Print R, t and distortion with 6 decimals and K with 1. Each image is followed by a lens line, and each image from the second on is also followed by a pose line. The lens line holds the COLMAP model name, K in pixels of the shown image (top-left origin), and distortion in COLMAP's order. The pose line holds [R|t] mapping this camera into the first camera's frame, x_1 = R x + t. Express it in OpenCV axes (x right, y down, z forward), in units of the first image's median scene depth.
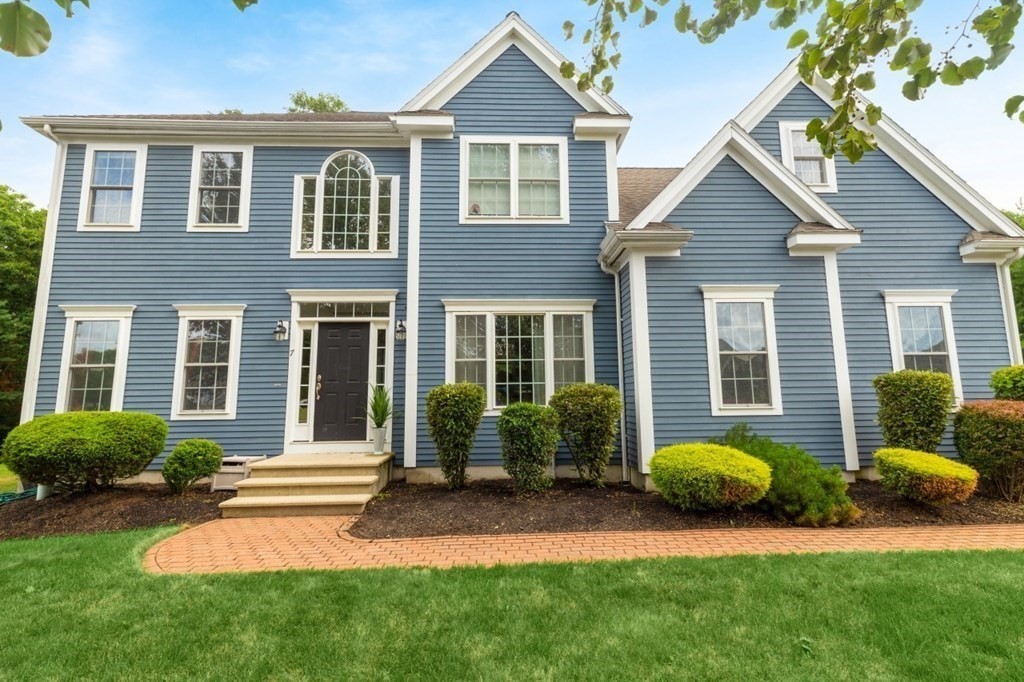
lens RADIAL K [[491.2, 0, 511.9], [0, 491.2, 326.0], [0, 0, 1]] dist [0.002201, 0.000275]
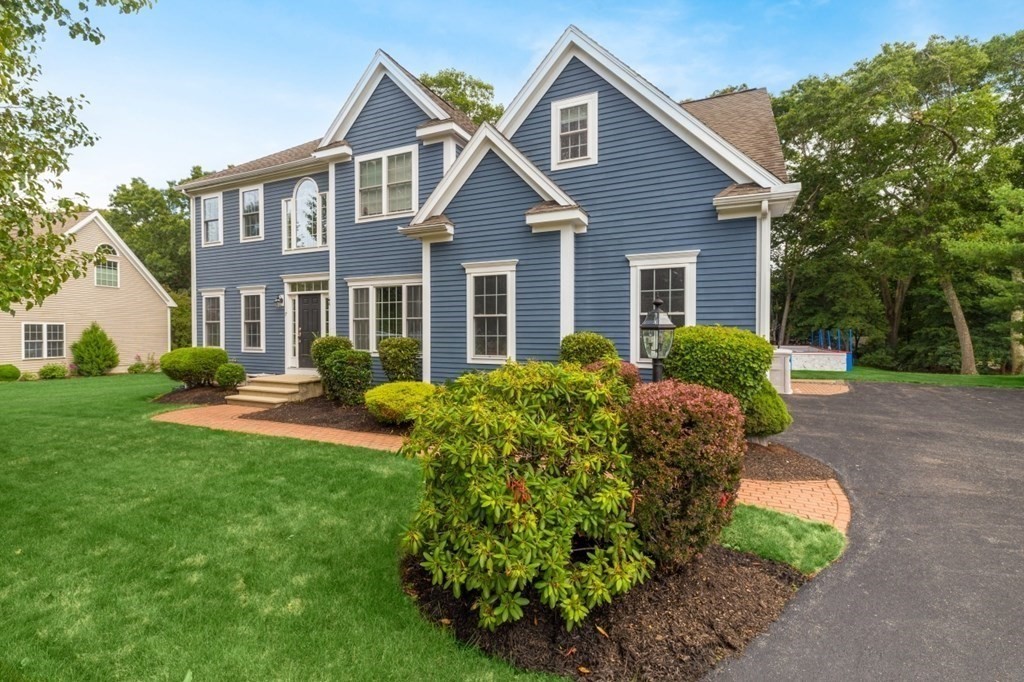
lens RADIAL K [[467.0, 0, 512.0], [0, 467.0, 341.0], [0, 0, 1]] dist [-0.000626, 0.000170]
pose [[0.887233, 0.021150, -0.460836, 0.926725], [0.054777, 0.987052, 0.150759, -0.050032], [0.458057, -0.159002, 0.874587, -0.033549]]
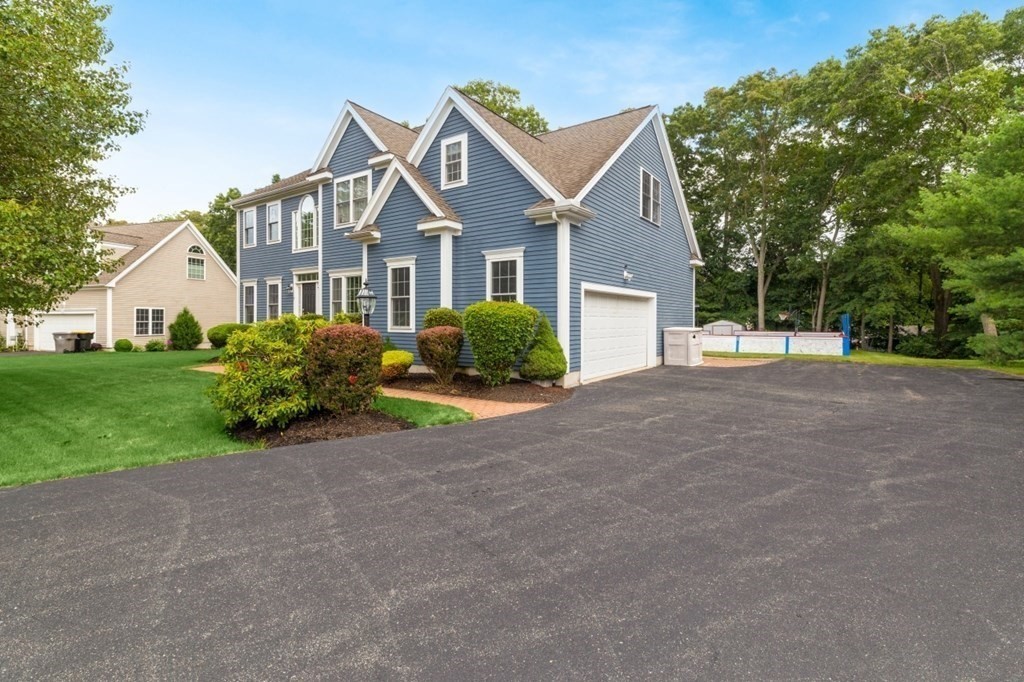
lens RADIAL K [[471.6, 0, 512.1], [0, 471.6, 326.1], [0, 0, 1]] dist [-0.001802, -0.000202]
pose [[0.800372, 0.021441, -0.599120, 1.534405], [0.071741, 0.988754, 0.131224, -0.028006], [0.595196, -0.148009, 0.789832, -0.083440]]
